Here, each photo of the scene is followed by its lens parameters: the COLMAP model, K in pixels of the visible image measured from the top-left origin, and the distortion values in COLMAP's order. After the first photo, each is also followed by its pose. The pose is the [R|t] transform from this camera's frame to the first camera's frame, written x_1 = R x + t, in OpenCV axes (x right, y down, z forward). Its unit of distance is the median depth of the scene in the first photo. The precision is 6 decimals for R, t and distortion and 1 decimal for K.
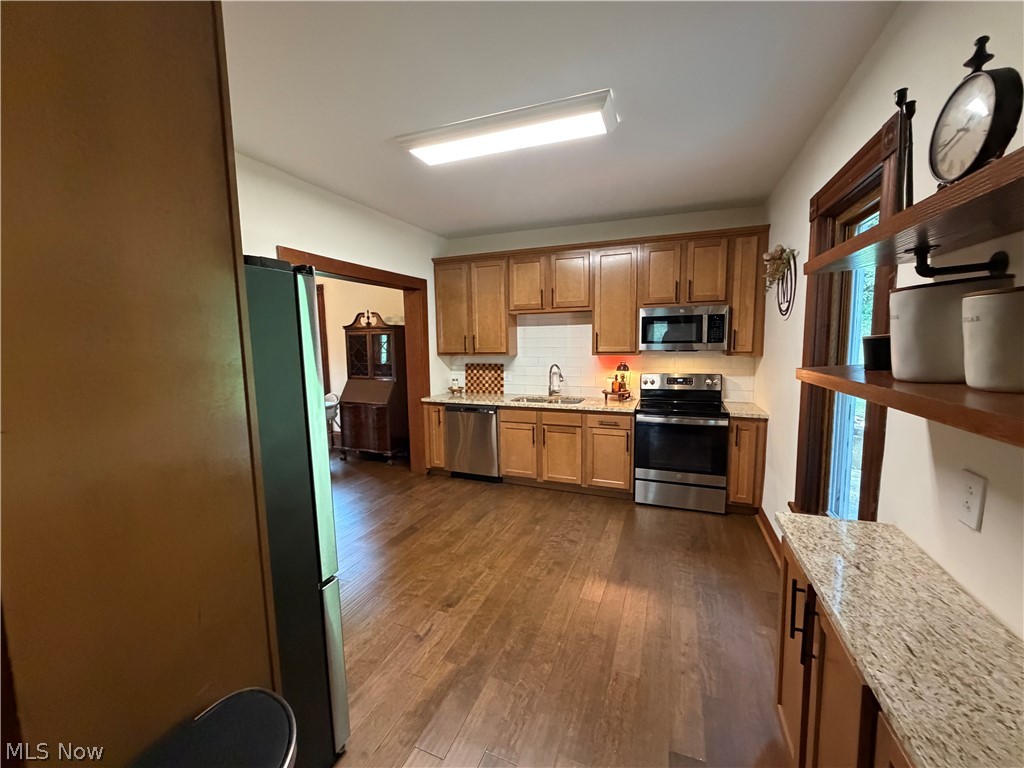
lens RADIAL K [[406.6, 0, 509.3], [0, 406.6, 383.9], [0, 0, 1]] dist [0.001102, 0.000031]
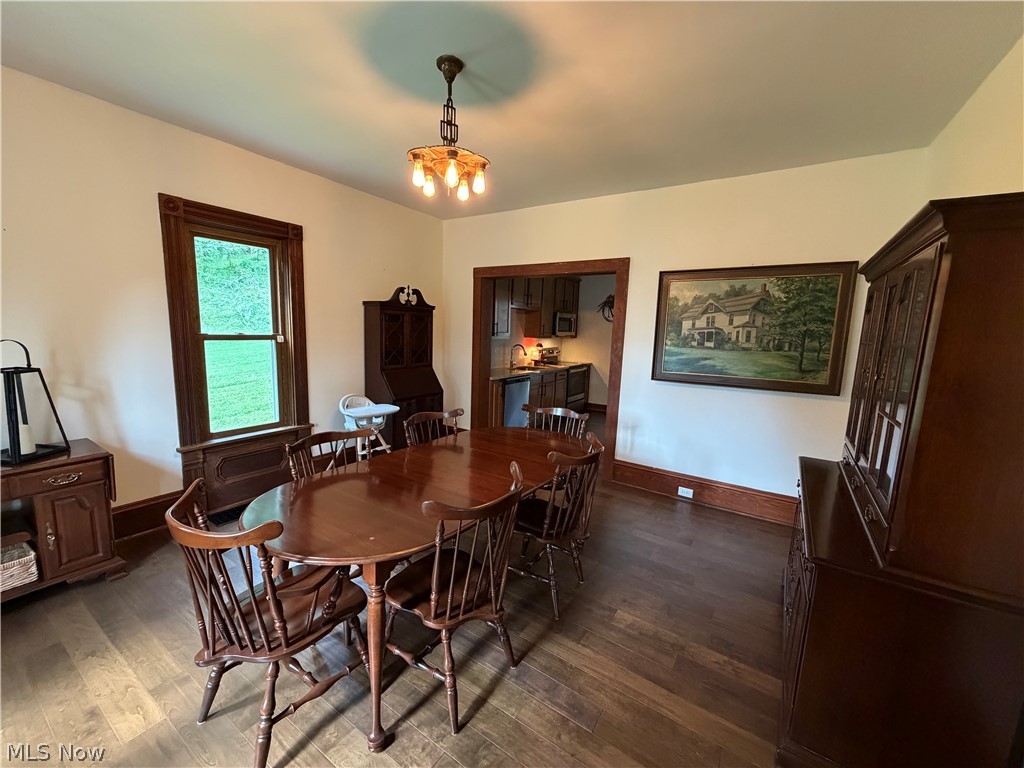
lens RADIAL K [[406.6, 0, 509.3], [0, 406.6, 383.9], [0, 0, 1]] dist [0.001102, 0.000031]
pose [[0.211859, -0.111688, 0.970897, -1.139105], [0.067711, 0.992739, 0.099426, -0.049405], [-0.974952, 0.044676, 0.217883, 0.624608]]
